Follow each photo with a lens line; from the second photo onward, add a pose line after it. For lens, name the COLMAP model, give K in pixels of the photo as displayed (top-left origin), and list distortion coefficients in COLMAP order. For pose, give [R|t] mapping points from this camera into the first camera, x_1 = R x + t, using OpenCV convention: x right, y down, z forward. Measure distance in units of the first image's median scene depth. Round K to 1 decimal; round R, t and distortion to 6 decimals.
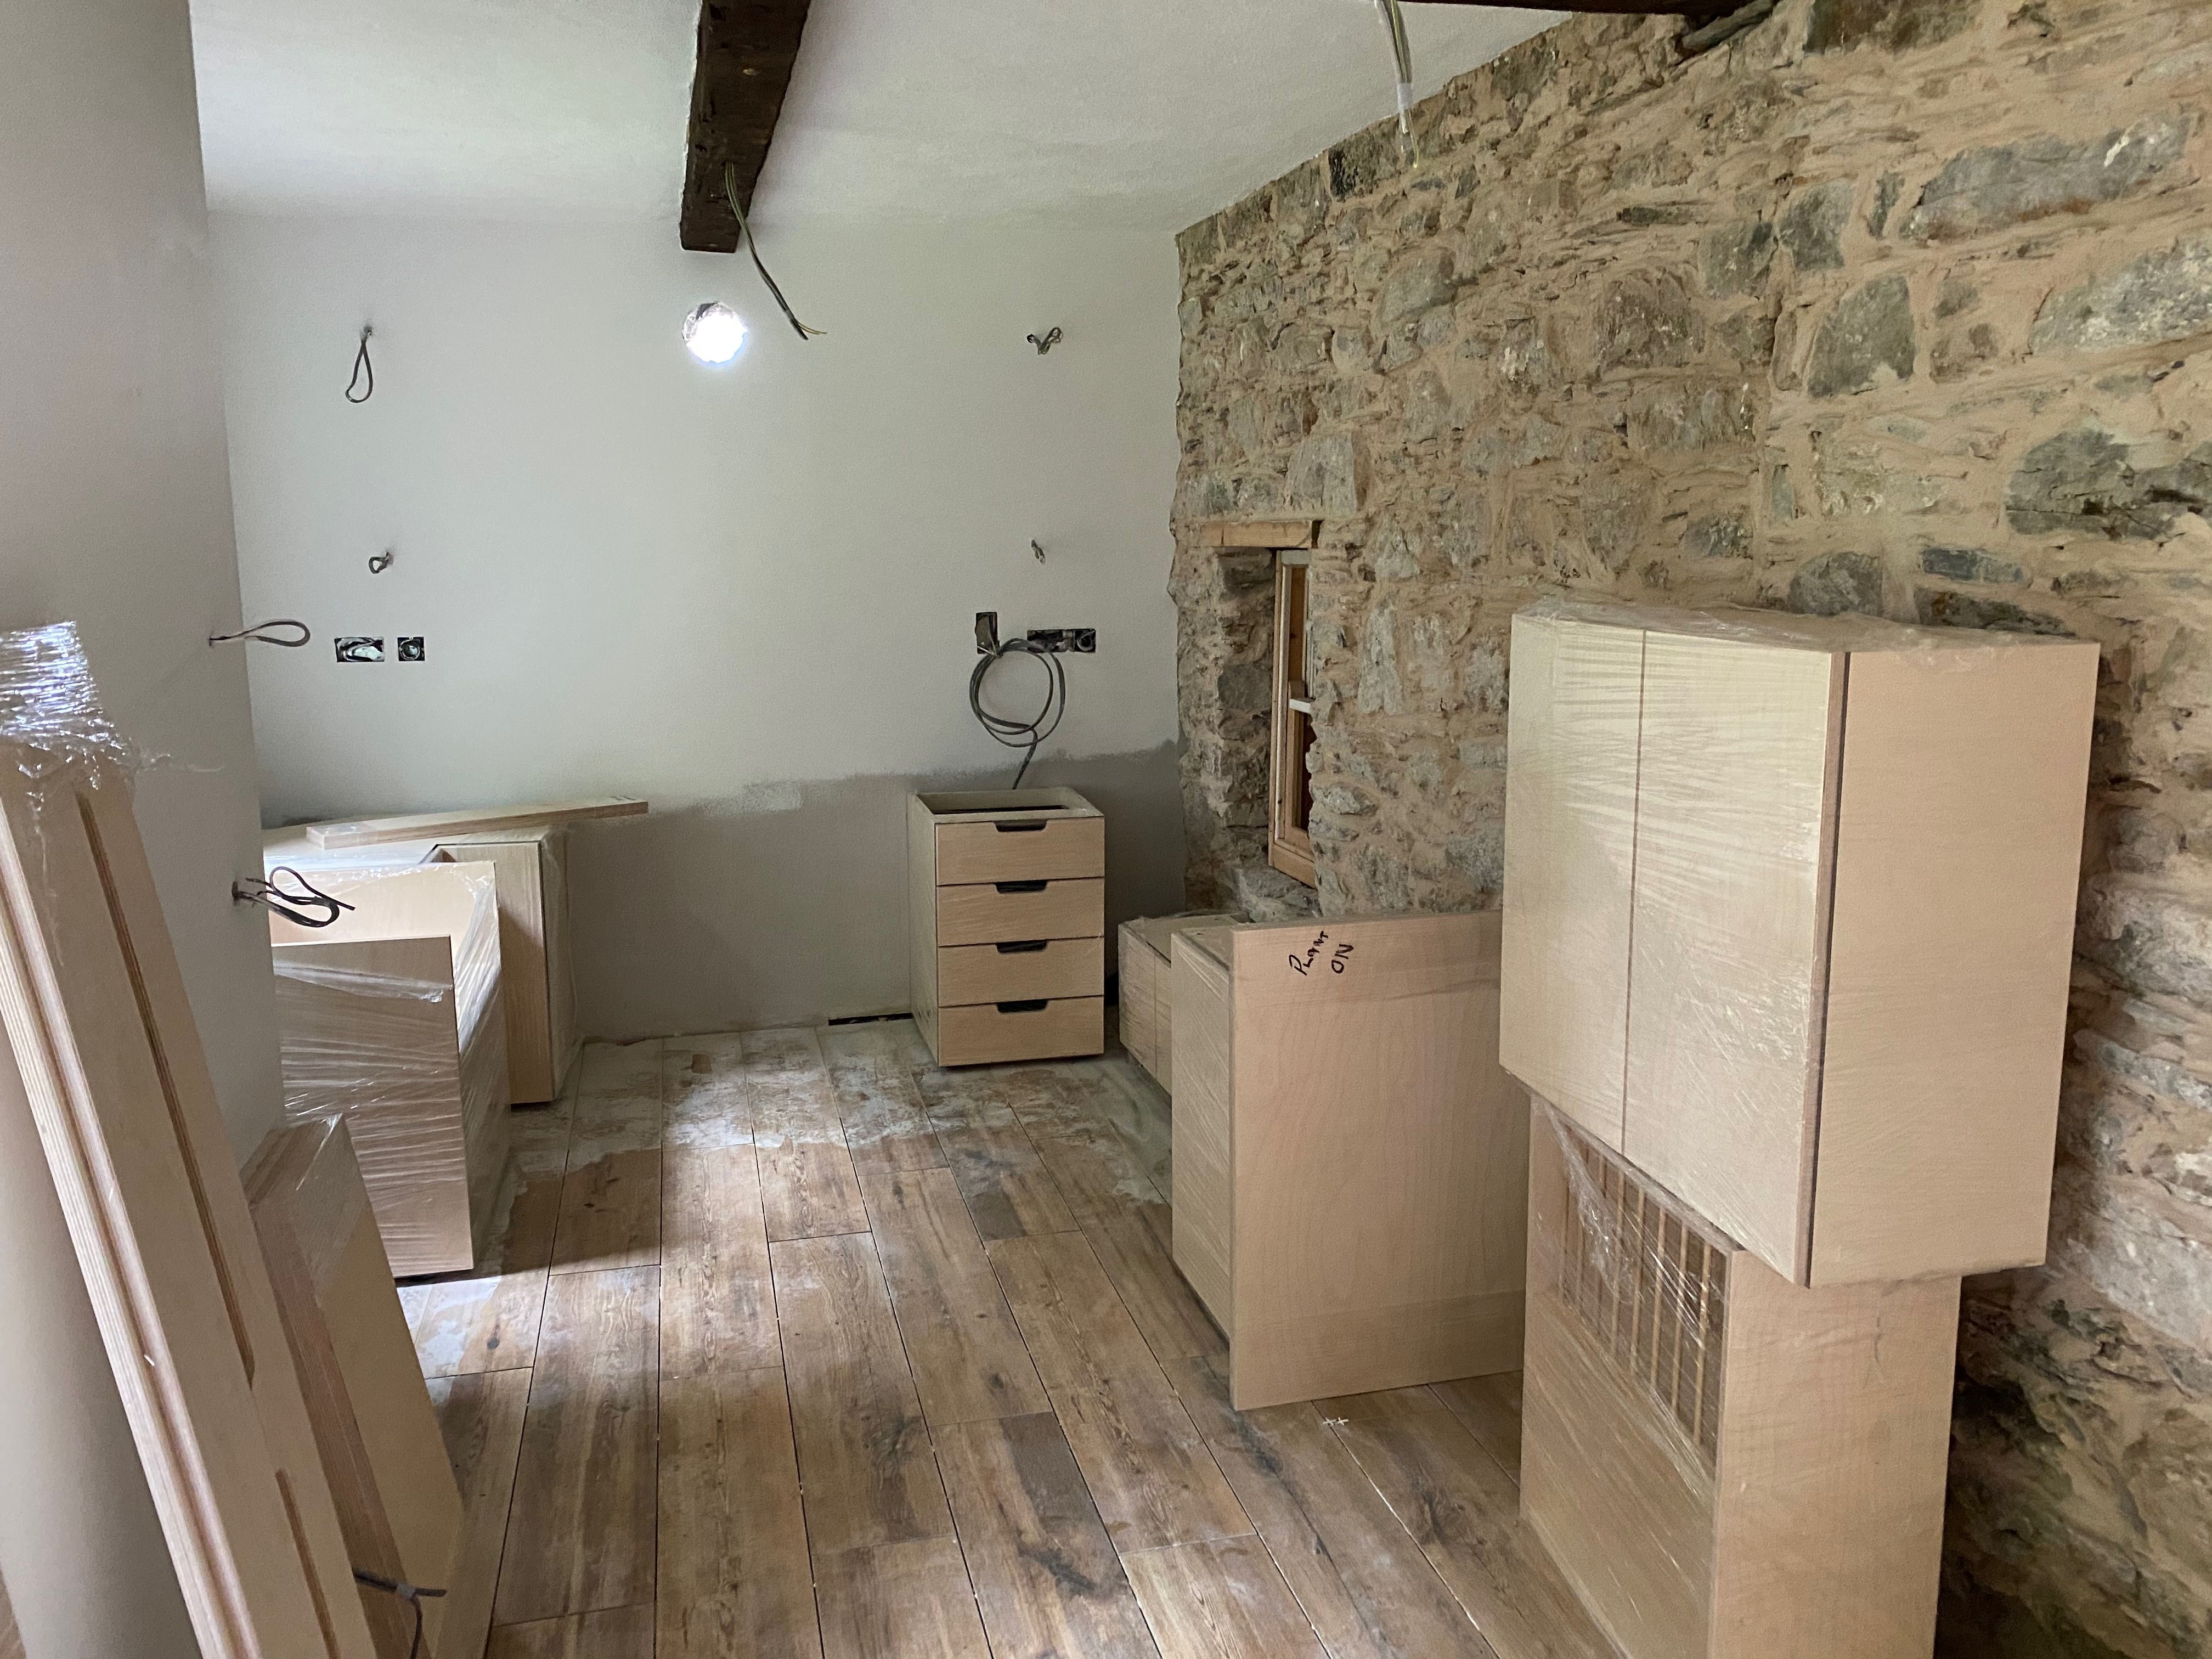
lens RADIAL K [[1654.4, 0, 1106.0], [0, 1654.4, 829.5], [0, 0, 1]] dist [0.002561, 0.001626]
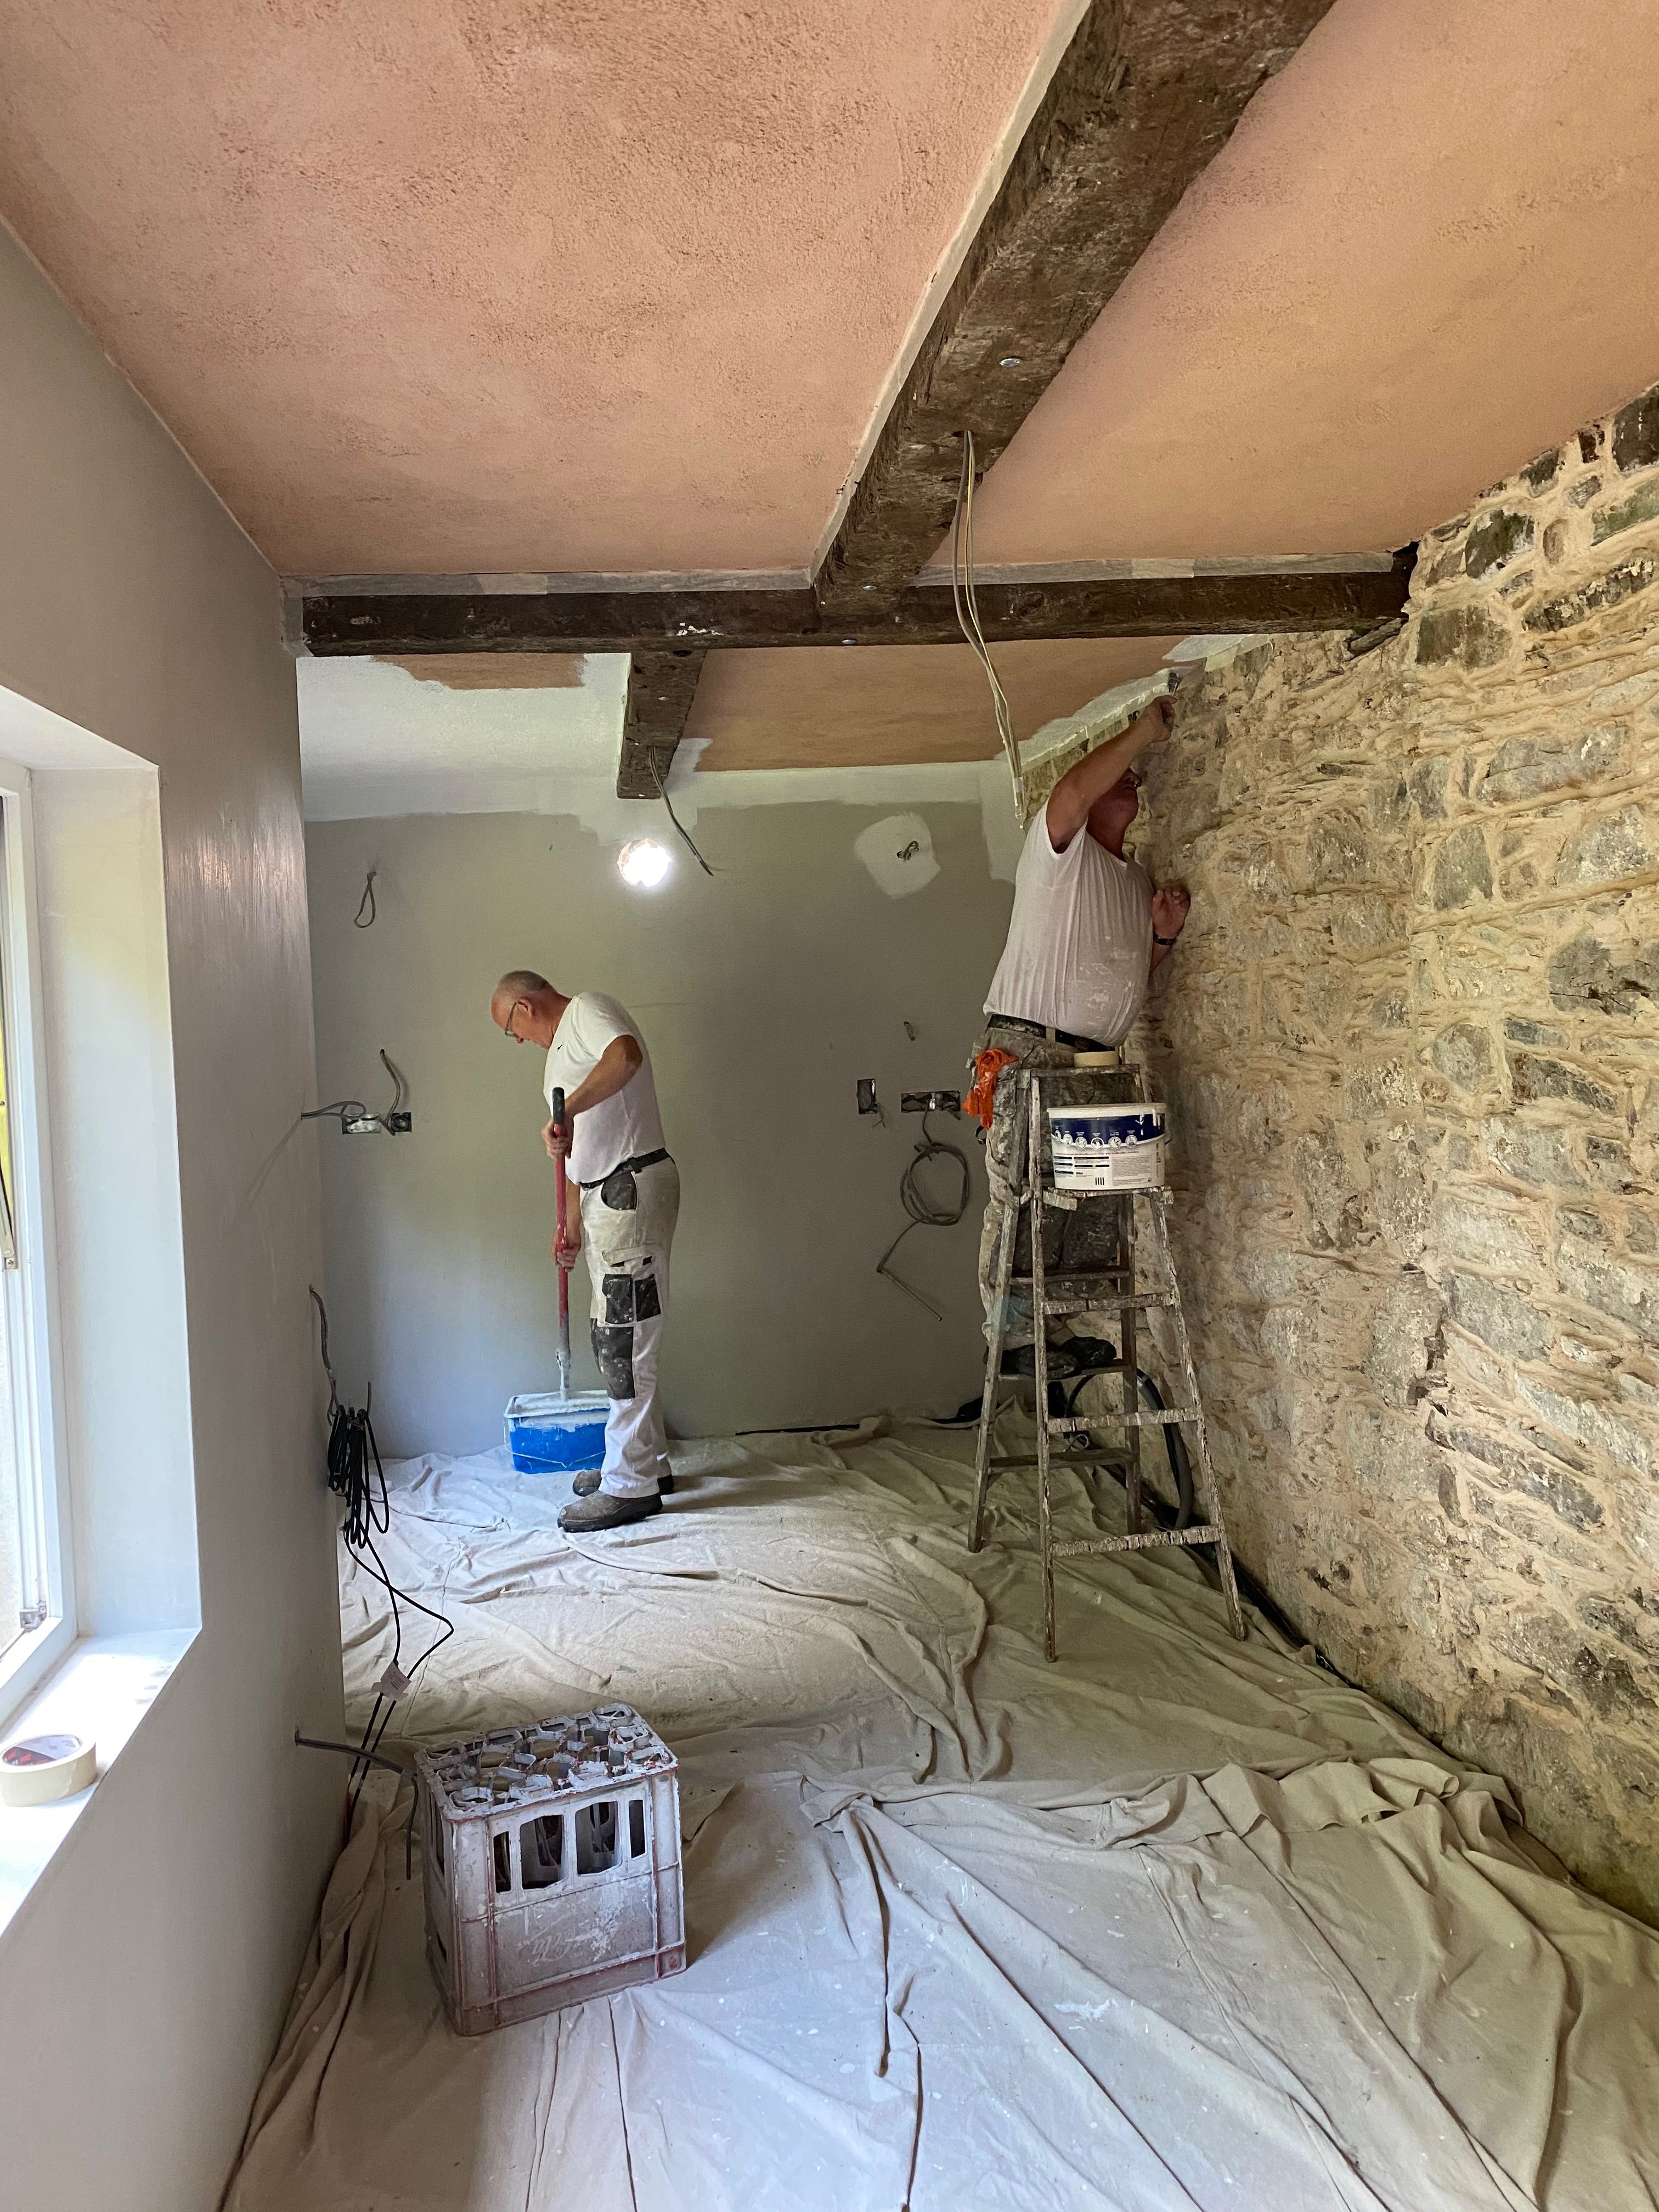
lens RADIAL K [[1688.8, 0, 829.5], [0, 1688.8, 1106.0], [0, 0, 1]] dist [0.000732, 0.000183]
pose [[0.991589, -0.024194, -0.127145, 0.102226], [0.009921, 0.993691, -0.111713, 0.041220], [0.129046, 0.109512, 0.985573, -0.368104]]
